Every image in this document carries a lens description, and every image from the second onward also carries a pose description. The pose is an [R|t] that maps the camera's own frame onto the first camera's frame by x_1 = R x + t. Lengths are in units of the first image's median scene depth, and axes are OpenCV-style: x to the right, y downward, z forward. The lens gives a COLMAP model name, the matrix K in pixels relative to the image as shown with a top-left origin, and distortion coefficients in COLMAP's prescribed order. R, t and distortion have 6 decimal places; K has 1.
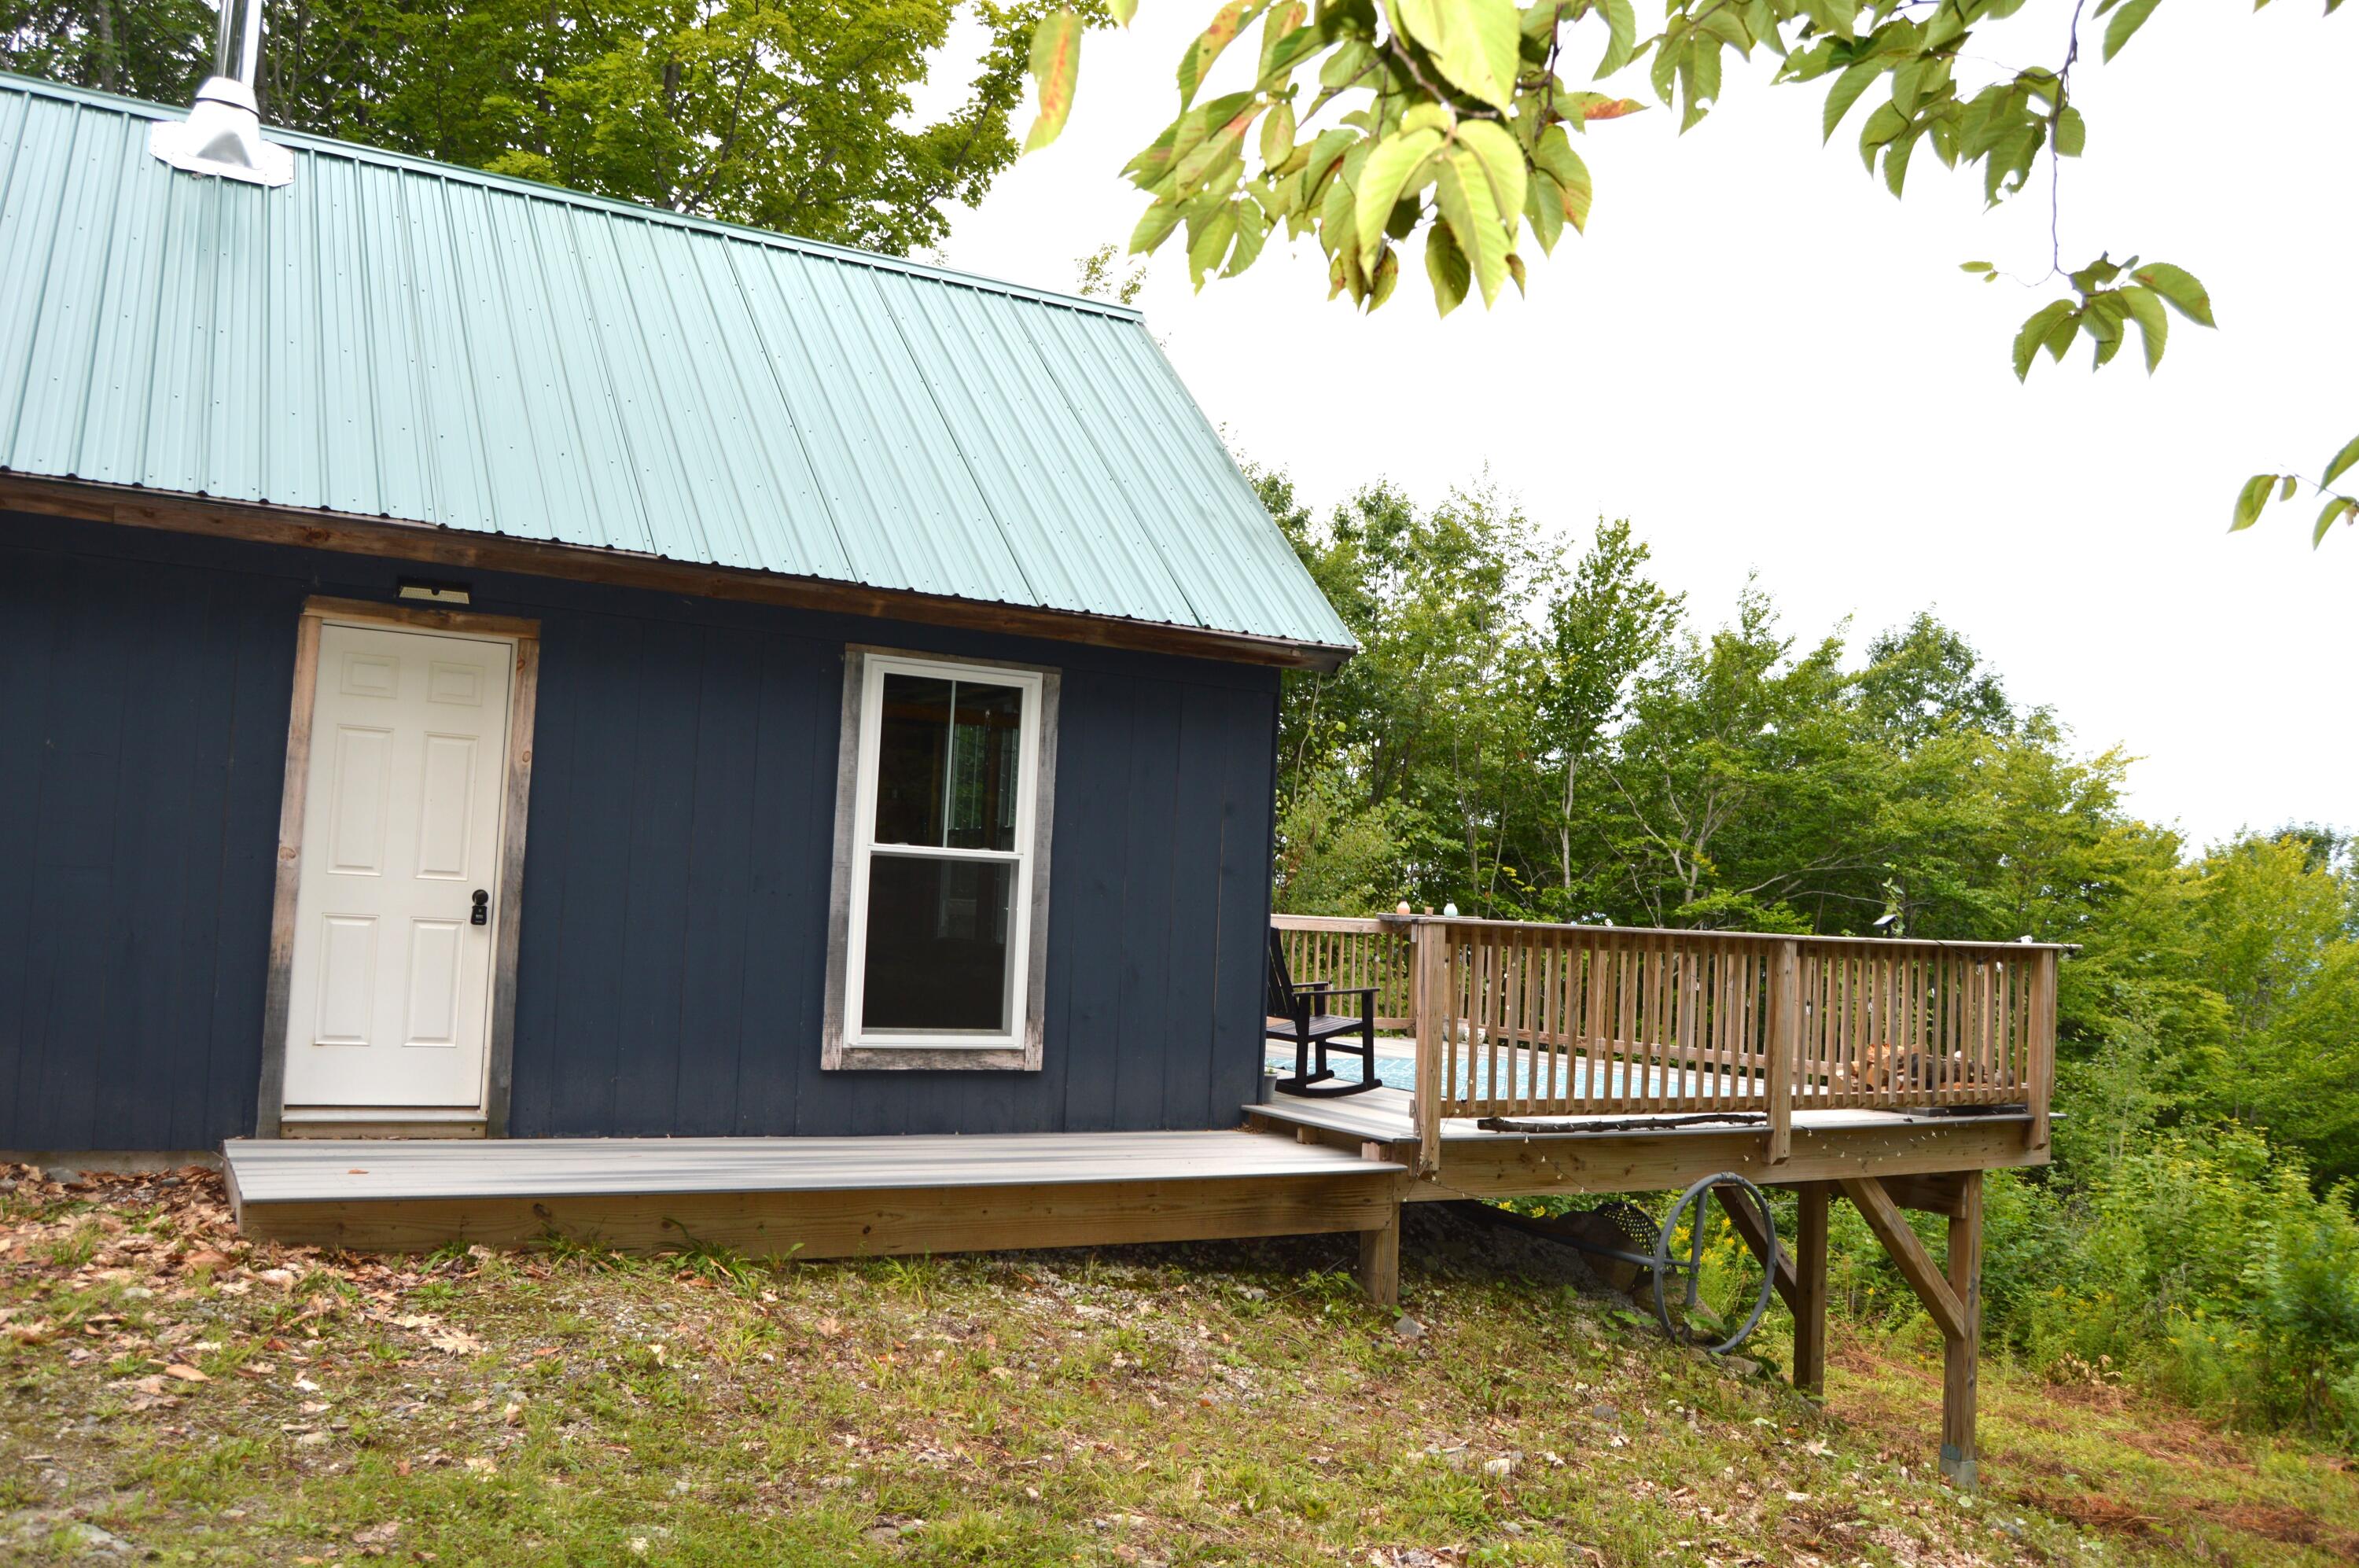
lens RADIAL K [[1885.6, 0, 1147.5], [0, 1885.6, 779.6], [0, 0, 1]] dist [-0.073309, -0.002942]
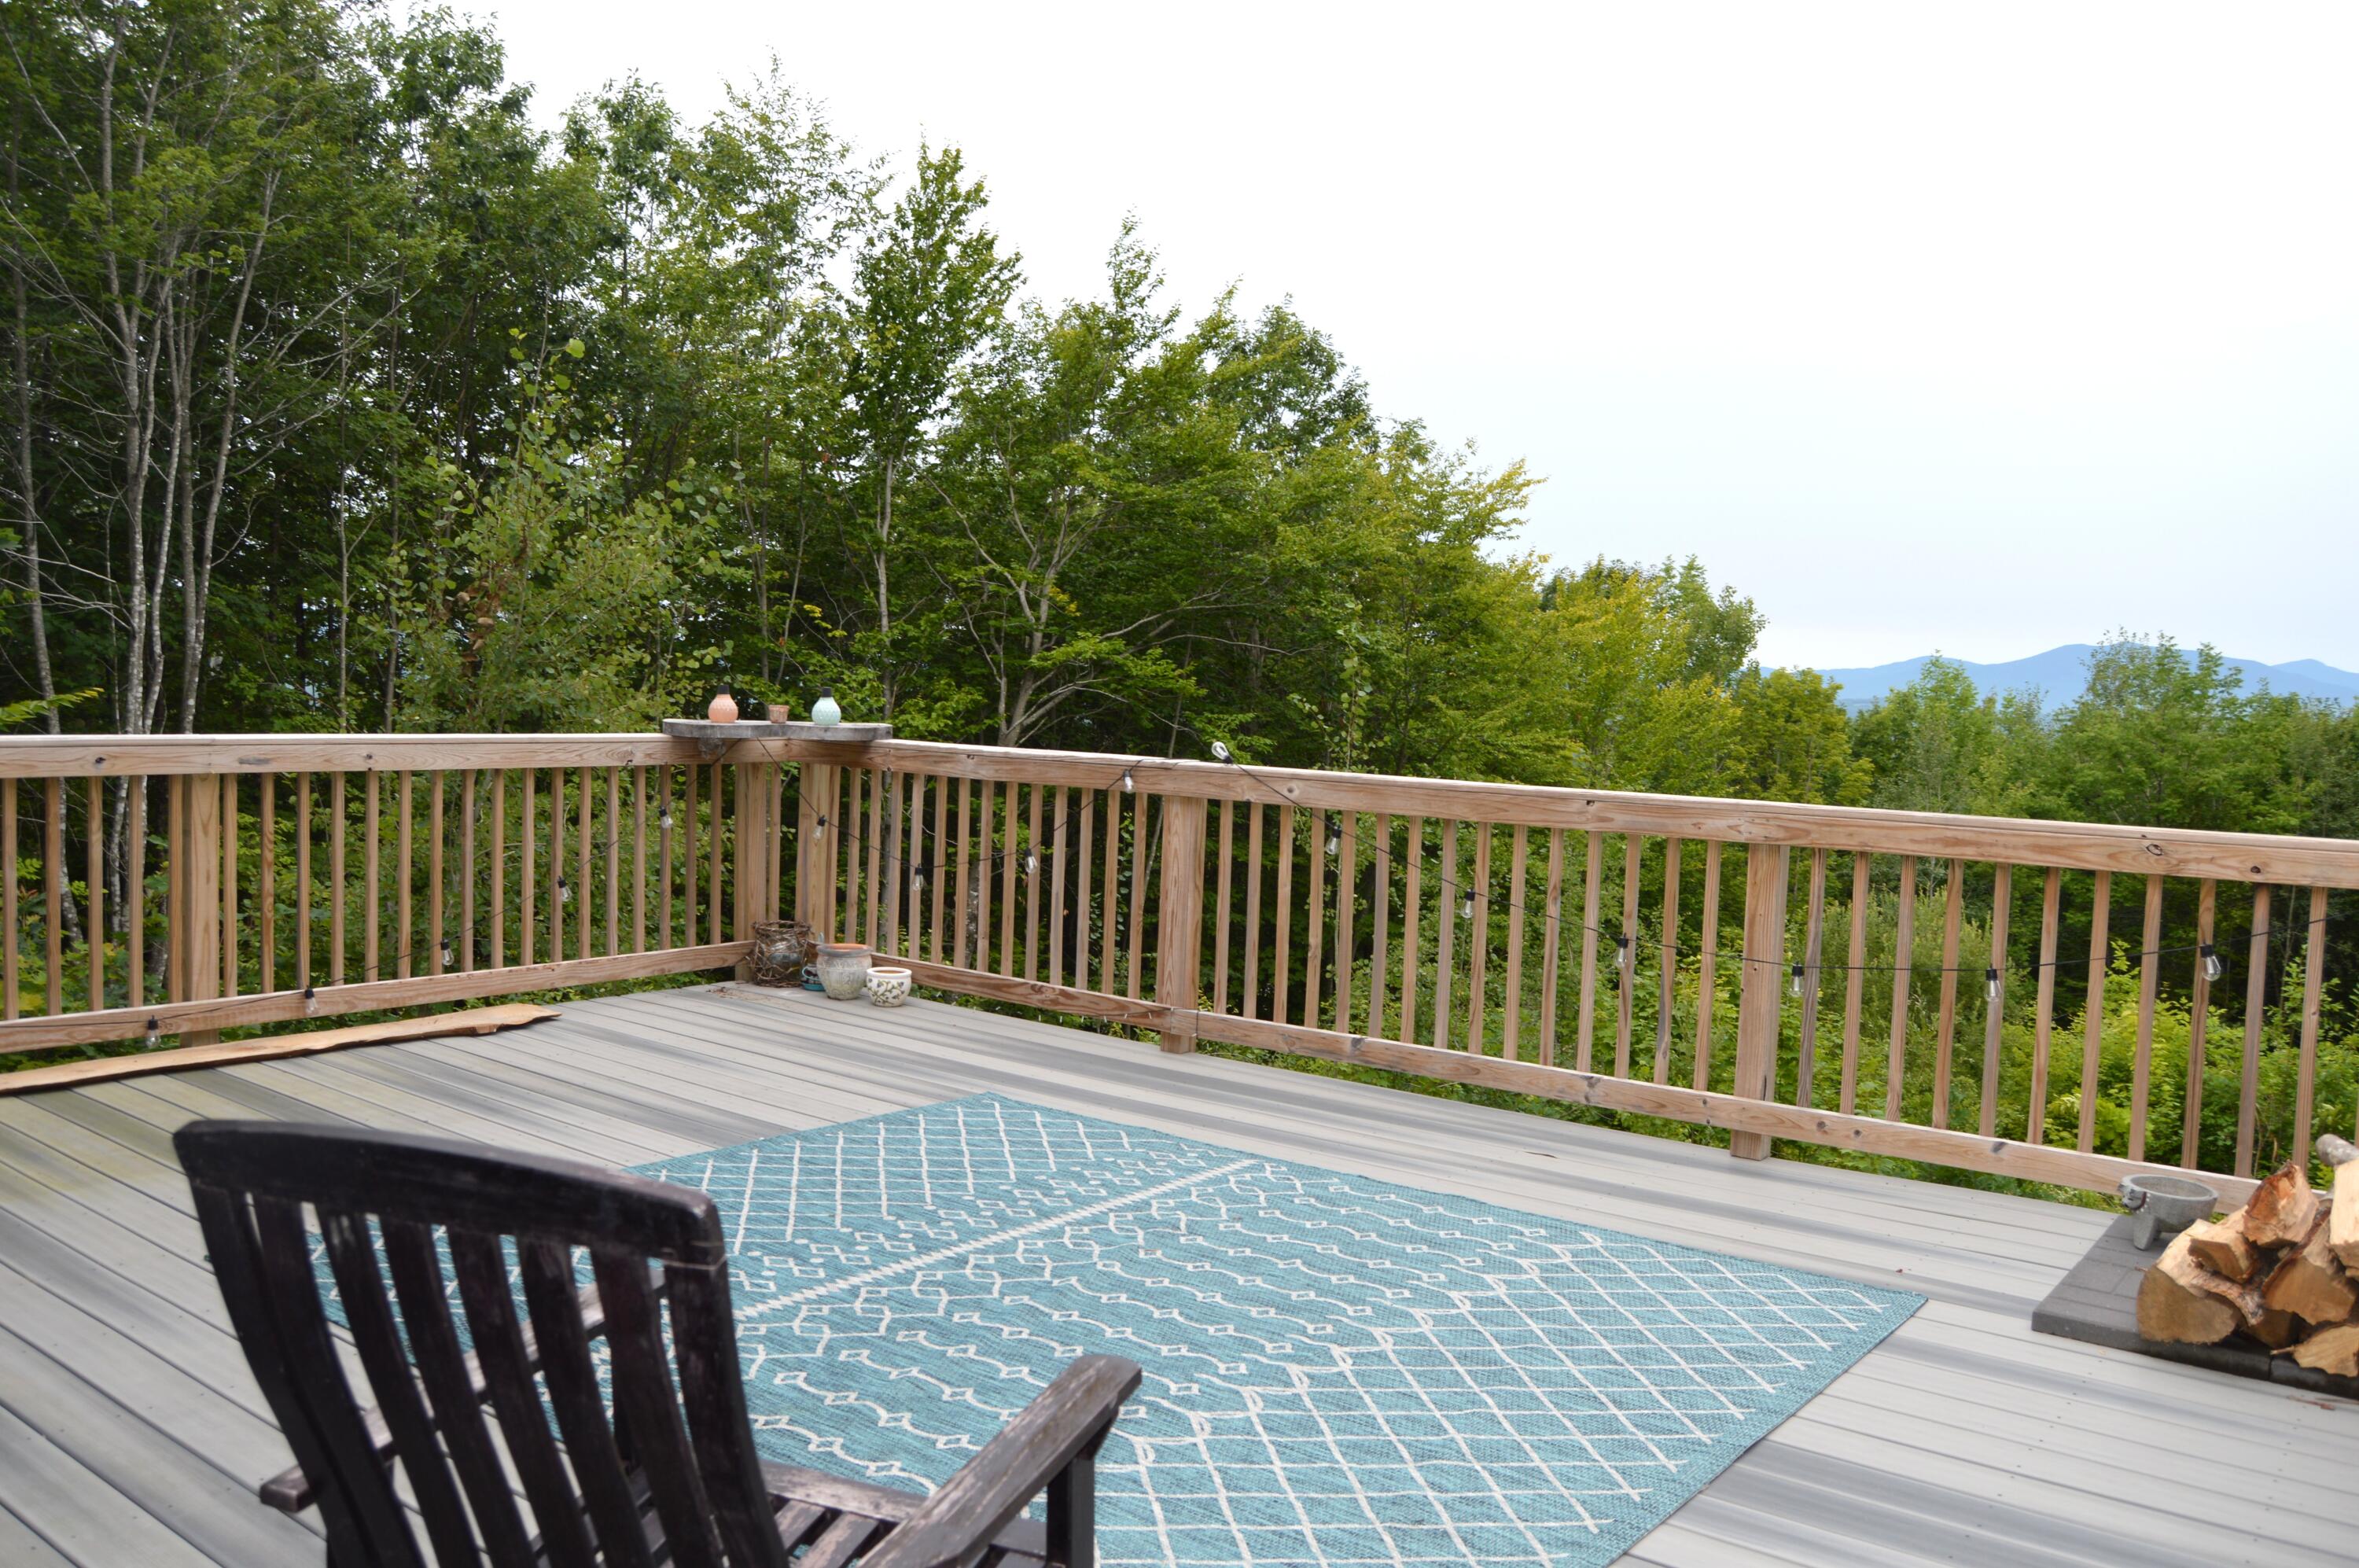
lens RADIAL K [[1885.6, 0, 1147.5], [0, 1885.6, 779.6], [0, 0, 1]] dist [-0.073309, -0.002942]
pose [[0.923410, -0.037132, 0.382014, 0.024624], [-0.017213, 0.990301, 0.137866, 0.009153], [-0.383428, -0.133883, 0.913815, 0.235862]]
